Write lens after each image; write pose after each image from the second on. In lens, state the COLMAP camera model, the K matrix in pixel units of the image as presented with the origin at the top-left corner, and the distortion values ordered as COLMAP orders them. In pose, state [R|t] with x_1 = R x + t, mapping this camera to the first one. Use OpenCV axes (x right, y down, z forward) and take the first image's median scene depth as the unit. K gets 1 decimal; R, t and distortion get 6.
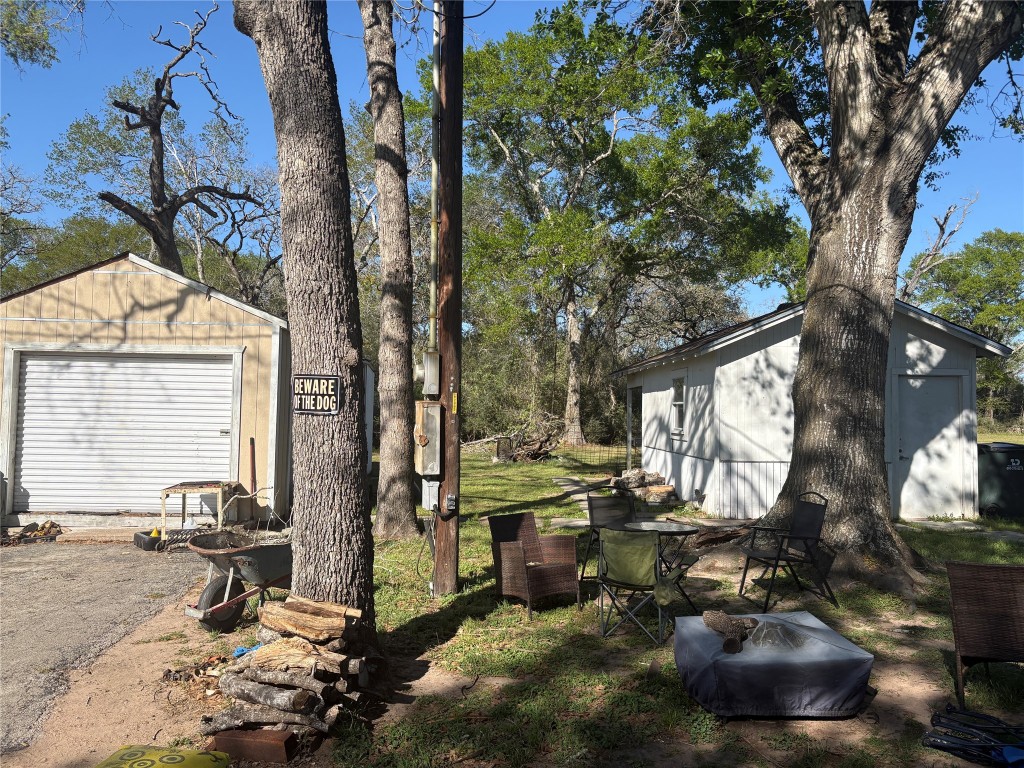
lens RADIAL K [[785.5, 0, 512.8], [0, 785.5, 387.9], [0, 0, 1]] dist [0.004327, -0.000755]
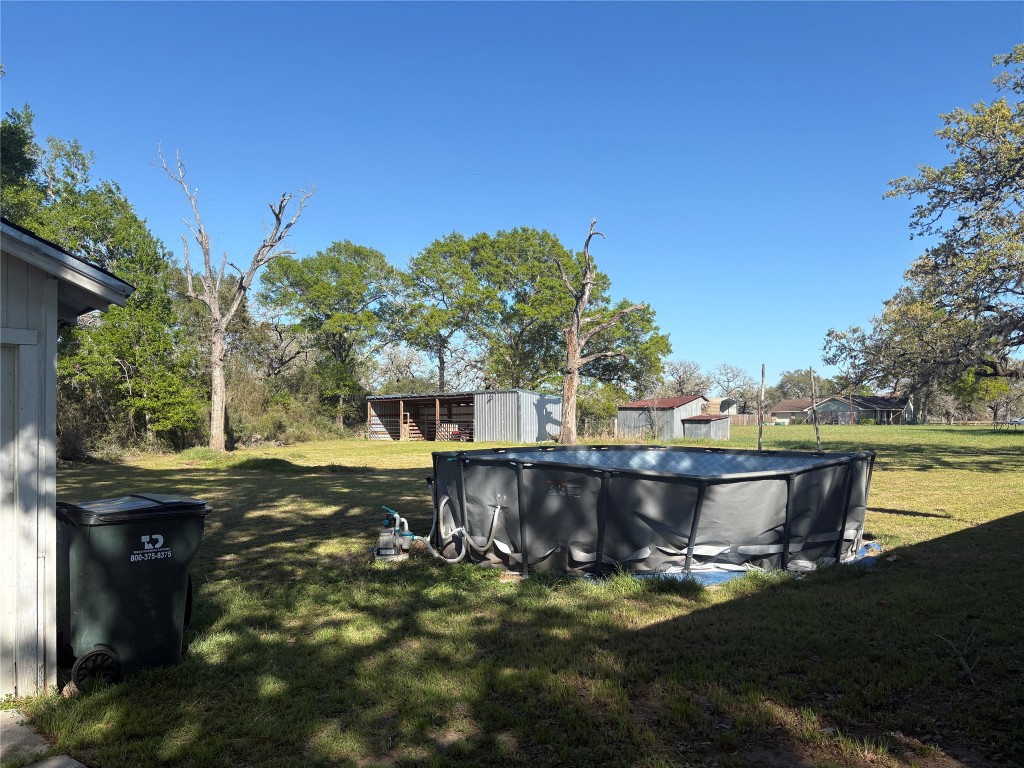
lens RADIAL K [[785.5, 0, 511.8], [0, 785.5, 387.4], [0, 0, 1]] dist [0.004327, -0.000755]
pose [[0.740697, 0.004754, 0.671822, 0.092810], [0.003014, 0.999941, -0.010398, 0.001859], [-0.671832, 0.009726, 0.740640, 0.101229]]
